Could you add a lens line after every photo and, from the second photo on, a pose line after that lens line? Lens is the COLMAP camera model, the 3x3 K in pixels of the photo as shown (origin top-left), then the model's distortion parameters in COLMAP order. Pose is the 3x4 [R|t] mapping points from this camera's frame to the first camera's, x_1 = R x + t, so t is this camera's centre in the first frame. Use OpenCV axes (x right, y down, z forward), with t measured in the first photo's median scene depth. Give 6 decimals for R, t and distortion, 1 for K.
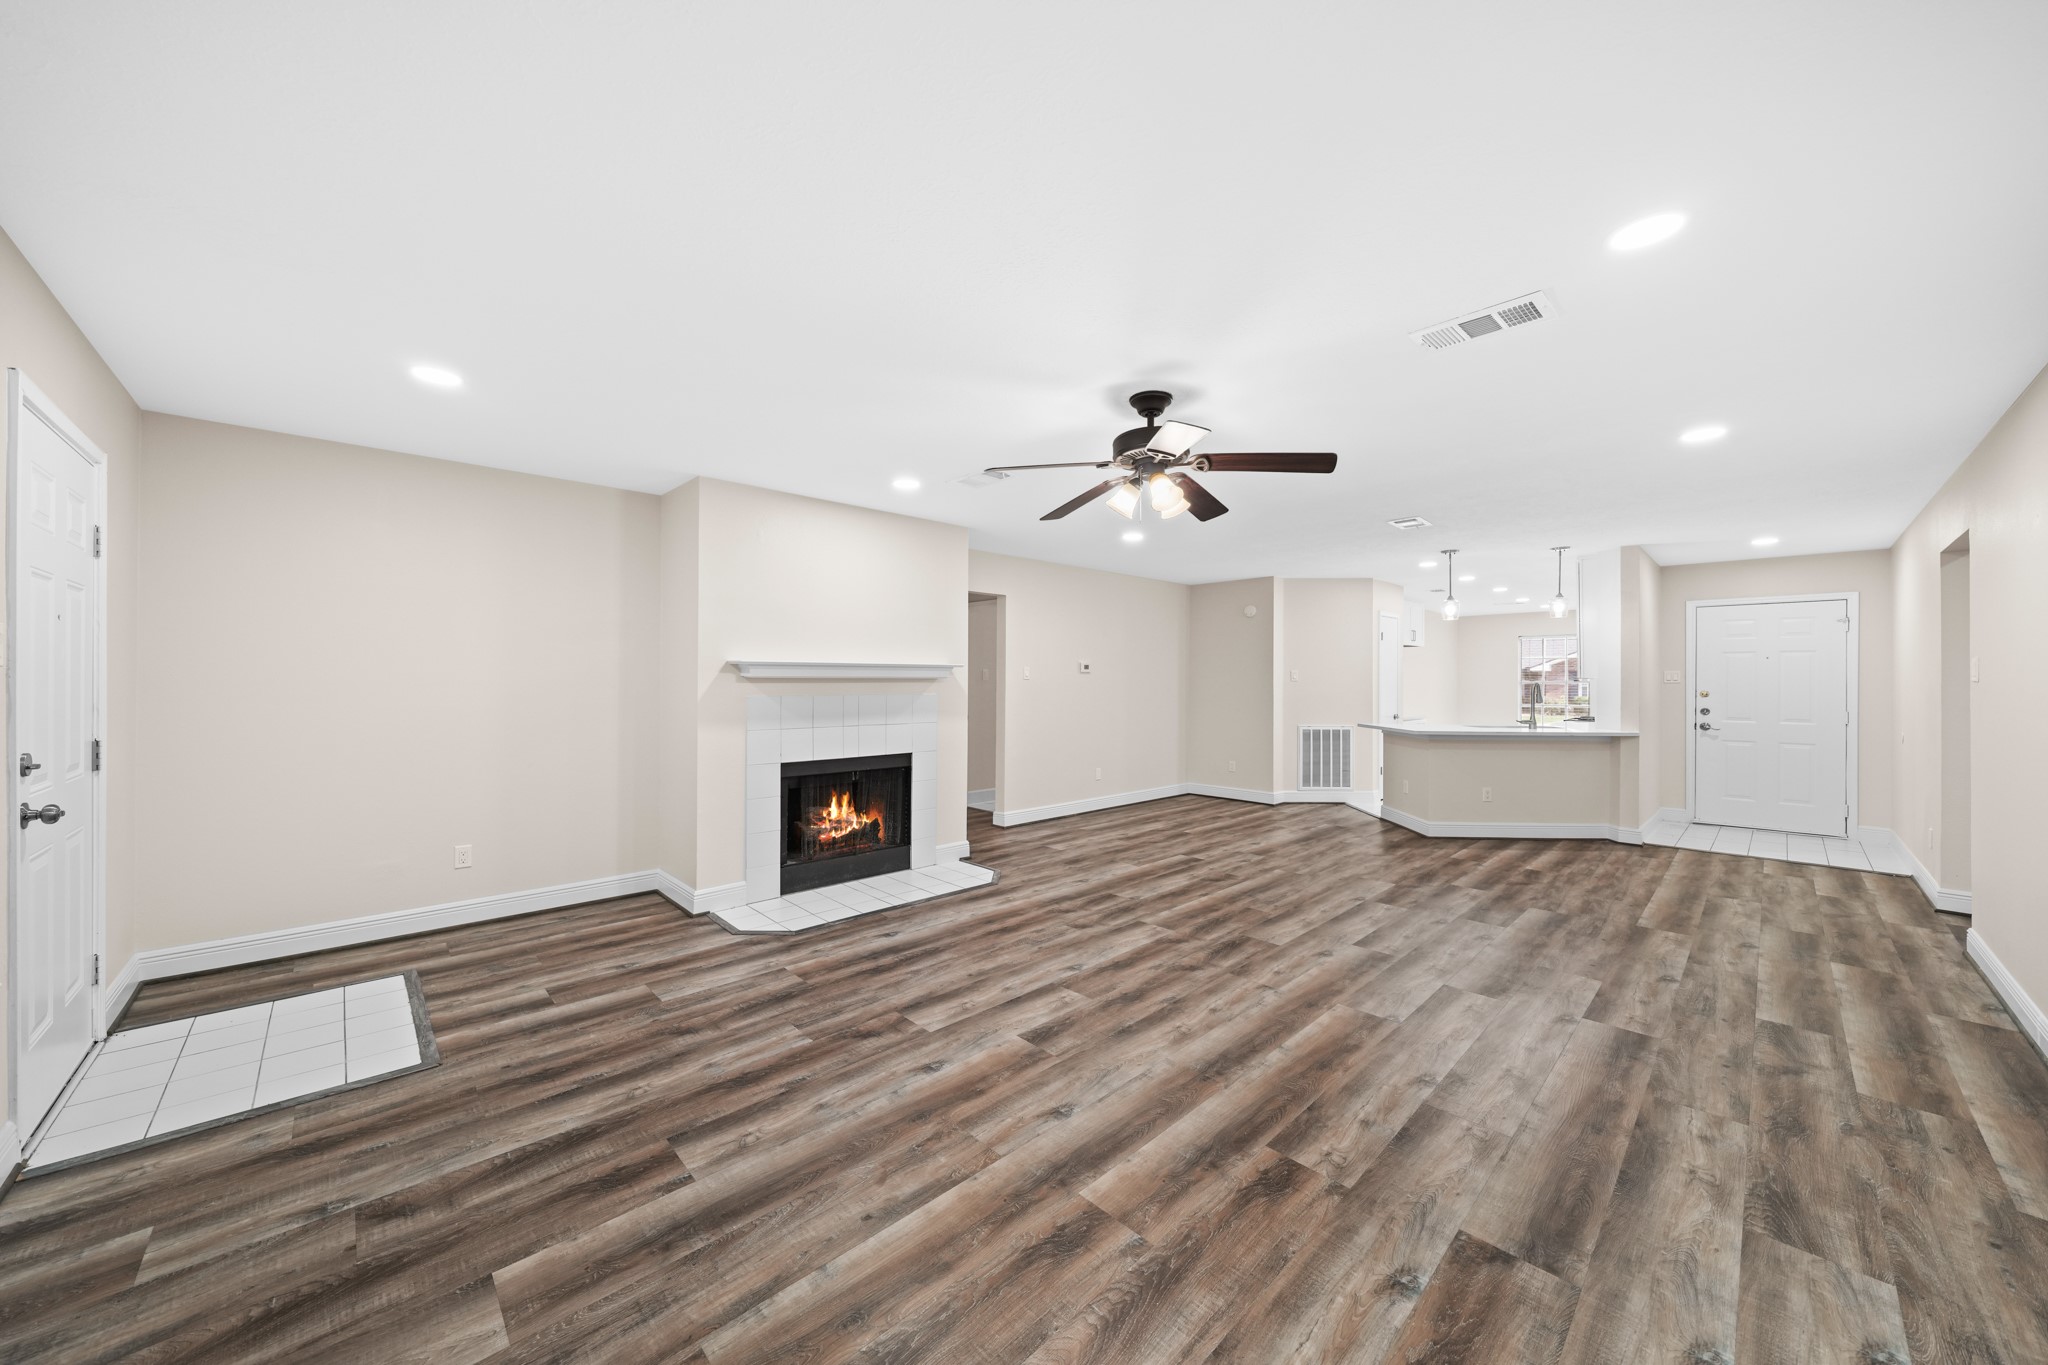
lens RADIAL K [[690.7, 0, 1018.1], [0, 690.7, 679.3], [0, 0, 1]] dist [0.009714, 0.000085]
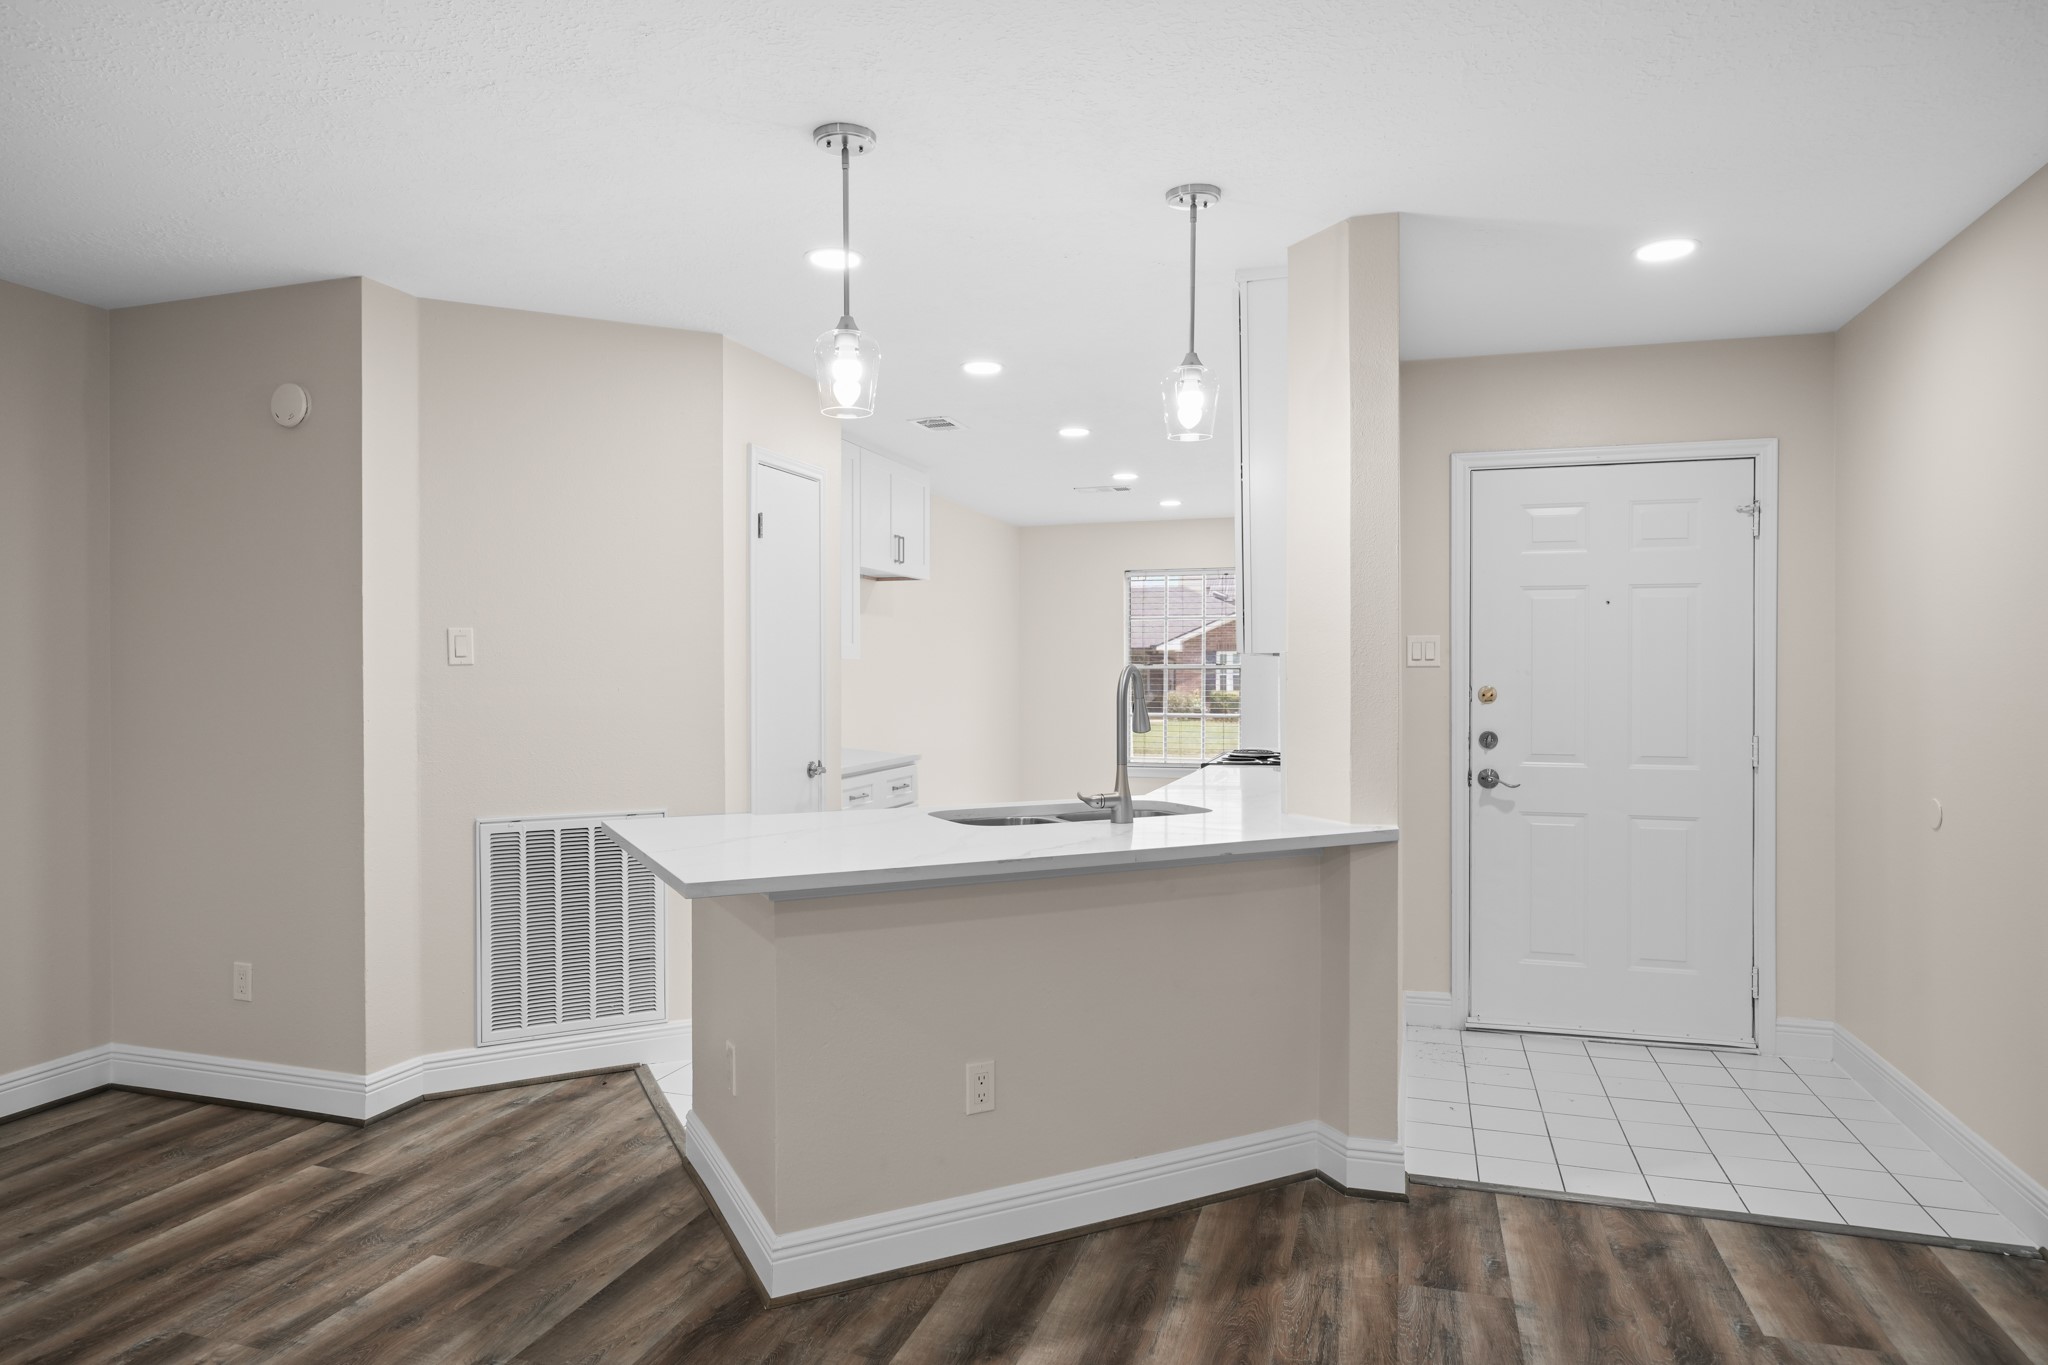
lens RADIAL K [[1184.2, 0, 1028.0], [0, 1184.2, 682.9], [0, 0, 1]] dist [0.001209, 0.000009]
pose [[0.866069, -0.009287, 0.499838, 0.393333], [0.002402, 0.999893, 0.014417, 0.003883], [-0.499918, -0.011285, 0.865999, 0.504721]]
